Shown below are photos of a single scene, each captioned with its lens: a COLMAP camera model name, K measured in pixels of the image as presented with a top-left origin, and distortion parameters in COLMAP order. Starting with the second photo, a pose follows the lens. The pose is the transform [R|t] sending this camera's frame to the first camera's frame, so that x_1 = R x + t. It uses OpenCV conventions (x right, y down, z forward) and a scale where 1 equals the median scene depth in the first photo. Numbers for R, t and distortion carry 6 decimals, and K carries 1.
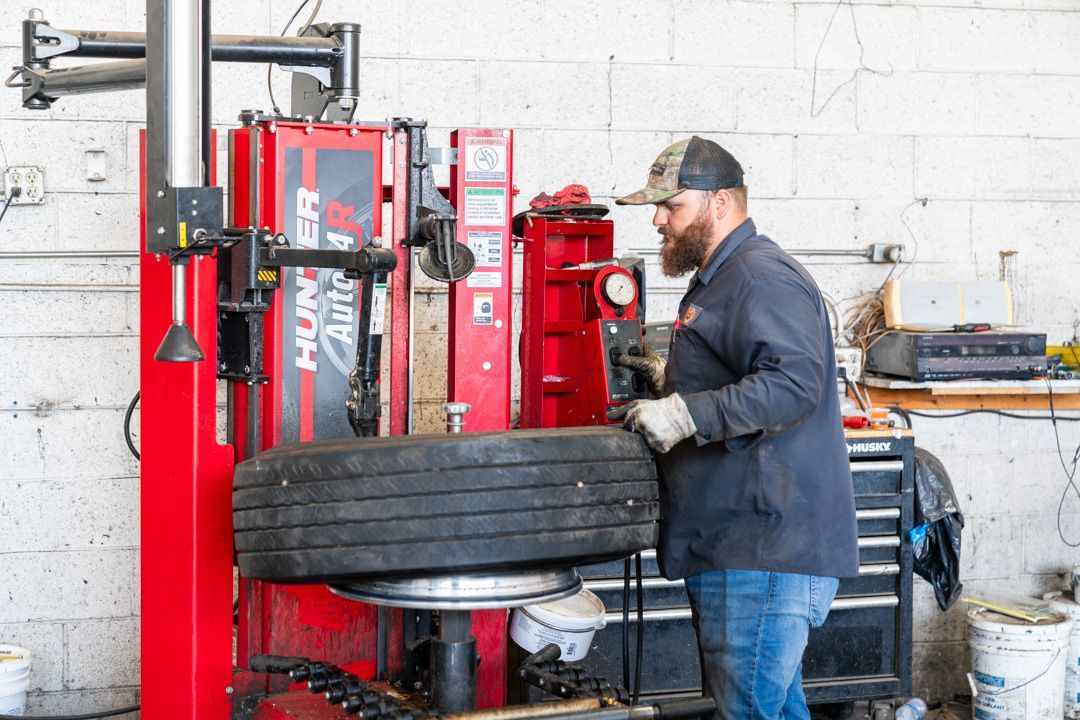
lens RADIAL K [[2043.2, 0, 540.0], [0, 2043.2, 360.0], [0, 0, 1]] dist [-0.021133, 0.234350]
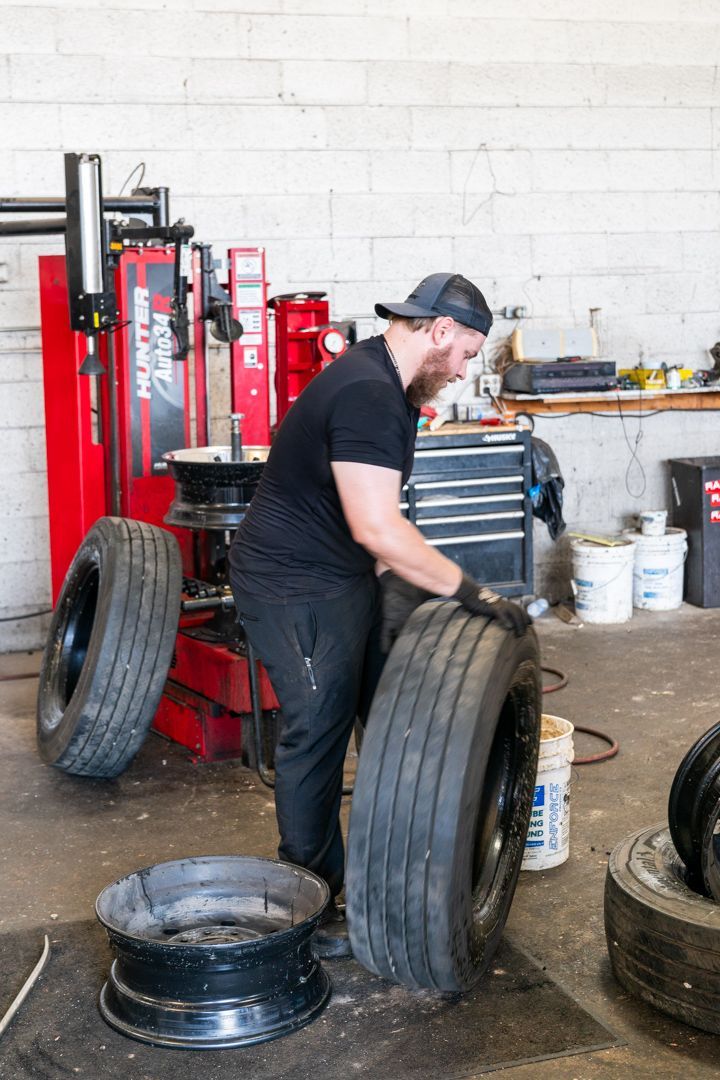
lens RADIAL K [[2043.2, 0, 401.2], [0, 2043.2, 538.2], [0, 0, 1]] dist [-0.021133, 0.234350]
pose [[0.999062, -0.033382, 0.027567, 0.037485], [0.031392, 0.997074, 0.069697, 0.007962], [-0.029813, -0.068766, 0.997187, -0.567985]]
